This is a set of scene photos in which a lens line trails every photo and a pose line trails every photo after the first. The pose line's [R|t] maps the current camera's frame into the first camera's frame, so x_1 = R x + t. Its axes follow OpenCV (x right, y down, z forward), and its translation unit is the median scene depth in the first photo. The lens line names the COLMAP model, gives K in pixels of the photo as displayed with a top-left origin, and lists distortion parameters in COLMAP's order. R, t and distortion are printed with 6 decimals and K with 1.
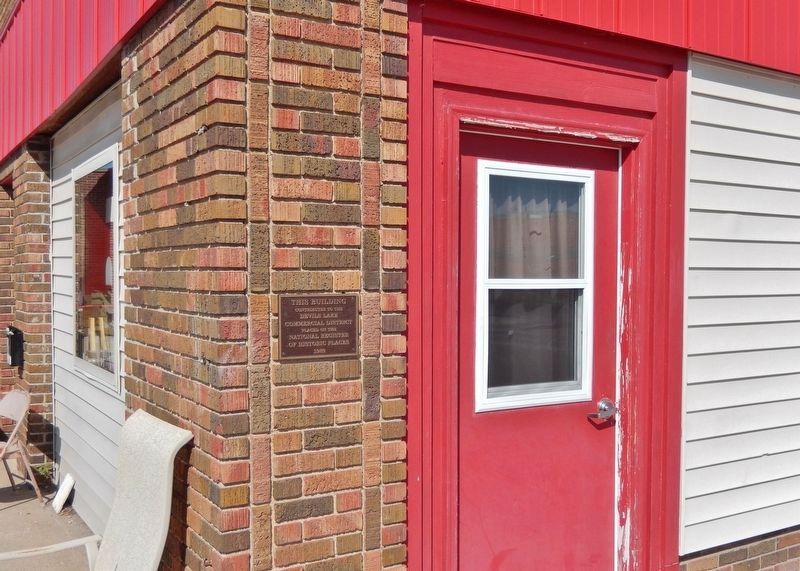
lens RADIAL K [[856.9, 0, 400.0], [0, 856.9, 285.5], [0, 0, 1]] dist [-0.000385, -0.003443]
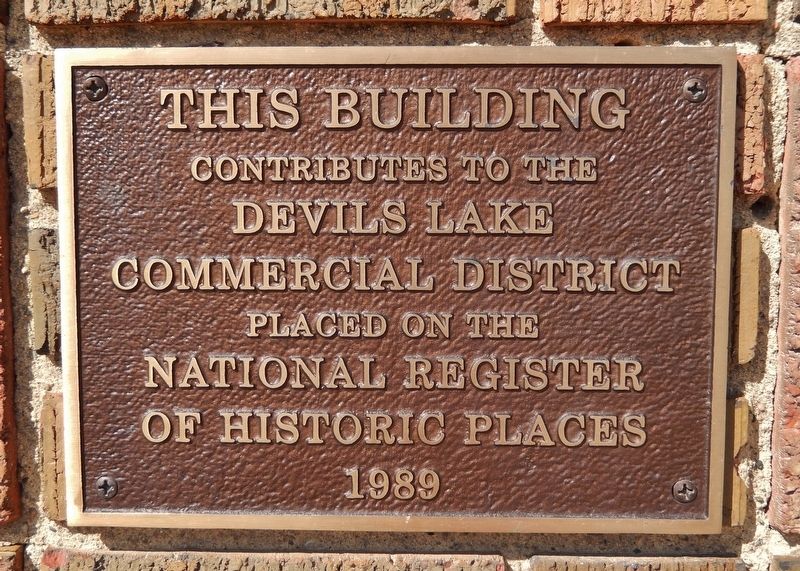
lens RADIAL K [[856.9, 0, 400.0], [0, 856.9, 285.5], [0, 0, 1]] dist [-0.000385, -0.003443]
pose [[0.838125, 0.043476, -0.543743, -0.020502], [-0.012346, 0.998075, 0.060772, 0.035439], [0.545339, -0.044222, 0.837049, 0.828823]]
